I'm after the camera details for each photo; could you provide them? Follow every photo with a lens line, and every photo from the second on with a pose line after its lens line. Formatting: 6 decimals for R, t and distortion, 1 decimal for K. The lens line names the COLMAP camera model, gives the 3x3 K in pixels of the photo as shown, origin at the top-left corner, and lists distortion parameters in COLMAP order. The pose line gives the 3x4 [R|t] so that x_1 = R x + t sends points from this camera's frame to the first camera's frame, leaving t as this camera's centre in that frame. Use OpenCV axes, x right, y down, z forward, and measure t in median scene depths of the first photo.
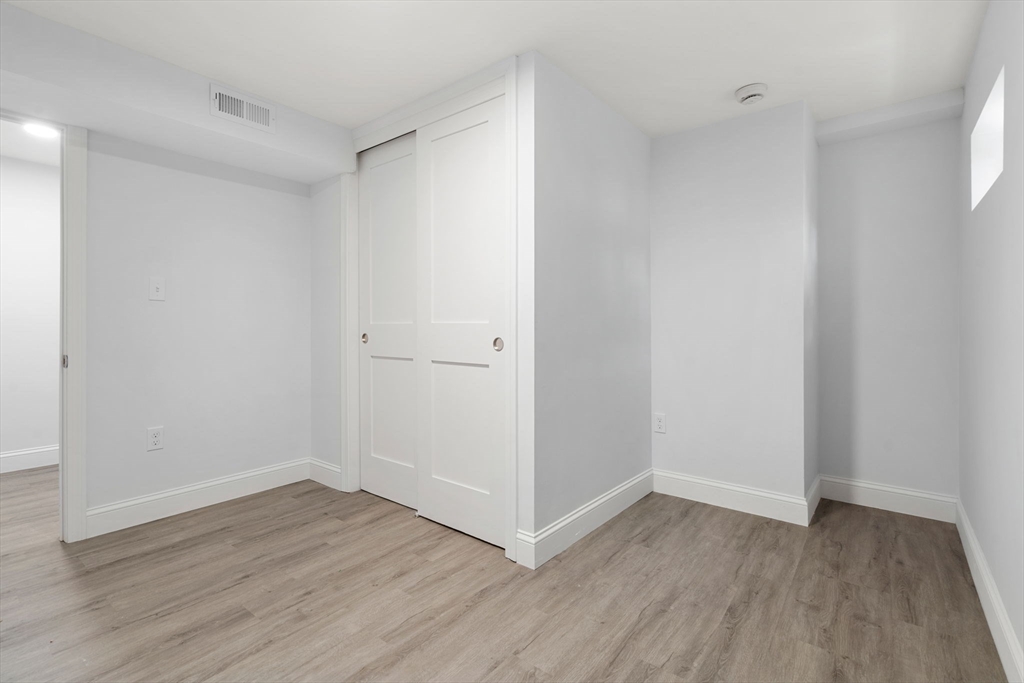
lens RADIAL K [[467.8, 0, 509.2], [0, 467.8, 334.5], [0, 0, 1]] dist [-0.005417, 0.001813]
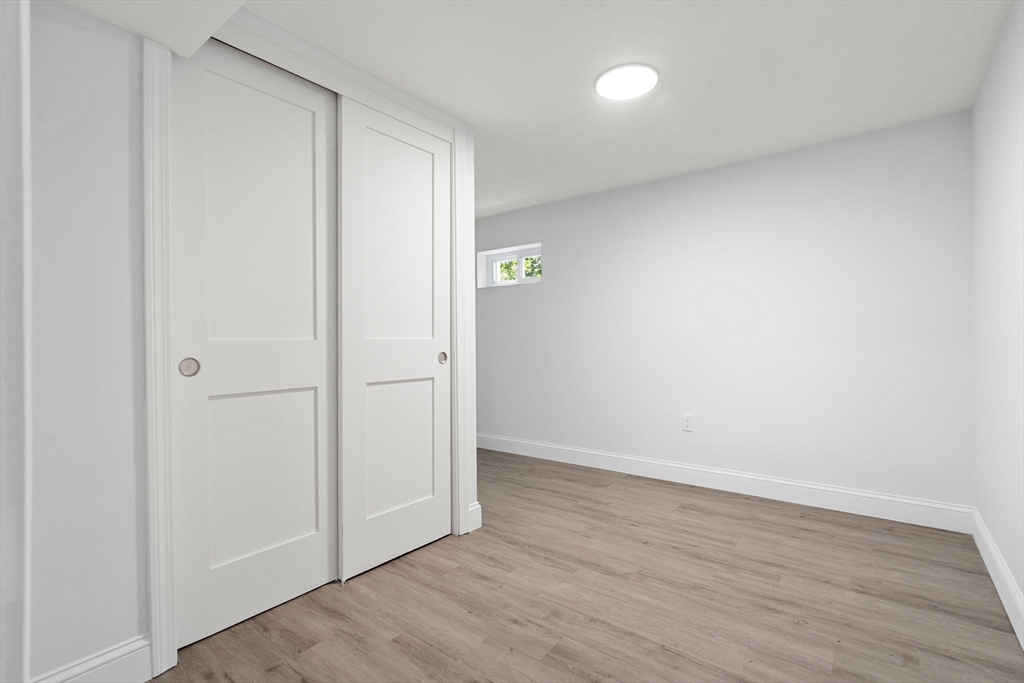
lens RADIAL K [[467.8, 0, 508.9], [0, 467.8, 339.7], [0, 0, 1]] dist [-0.005417, 0.001813]
pose [[0.007449, -0.000207, 0.999972, -1.369800], [0.032255, 0.999480, -0.000033, -0.020176], [-0.999452, 0.032254, 0.007451, 0.976598]]
